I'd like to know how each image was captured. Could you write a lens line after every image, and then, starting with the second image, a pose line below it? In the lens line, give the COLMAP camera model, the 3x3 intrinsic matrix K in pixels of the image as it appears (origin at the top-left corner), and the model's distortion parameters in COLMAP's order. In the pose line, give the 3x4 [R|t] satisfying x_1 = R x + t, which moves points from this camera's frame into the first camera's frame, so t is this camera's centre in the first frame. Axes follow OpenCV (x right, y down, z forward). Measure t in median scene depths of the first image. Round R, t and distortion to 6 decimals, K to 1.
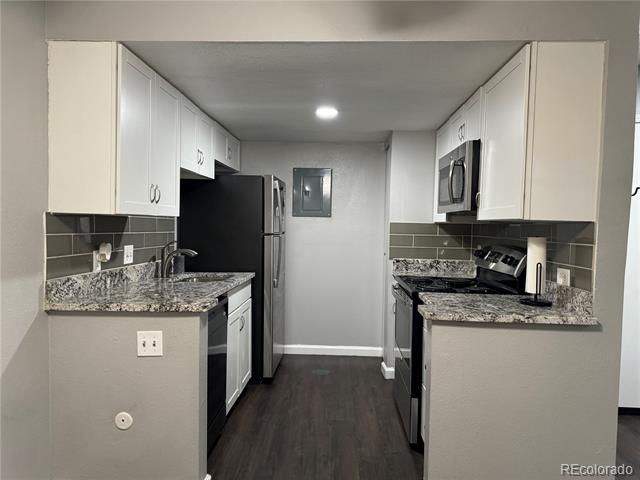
lens RADIAL K [[431.3, 0, 319.1], [0, 431.3, 252.6], [0, 0, 1]] dist [0.078379, -0.078112]
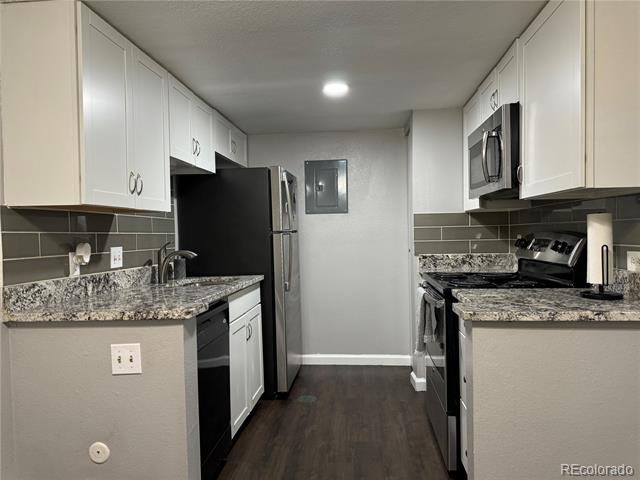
lens RADIAL K [[431.3, 0, 319.1], [0, 431.3, 252.6], [0, 0, 1]] dist [0.078379, -0.078112]
pose [[0.997663, -0.037522, -0.057110, 0.023383], [0.036480, 0.999150, -0.019179, 0.025465], [0.057781, 0.017050, 0.998184, 0.133217]]
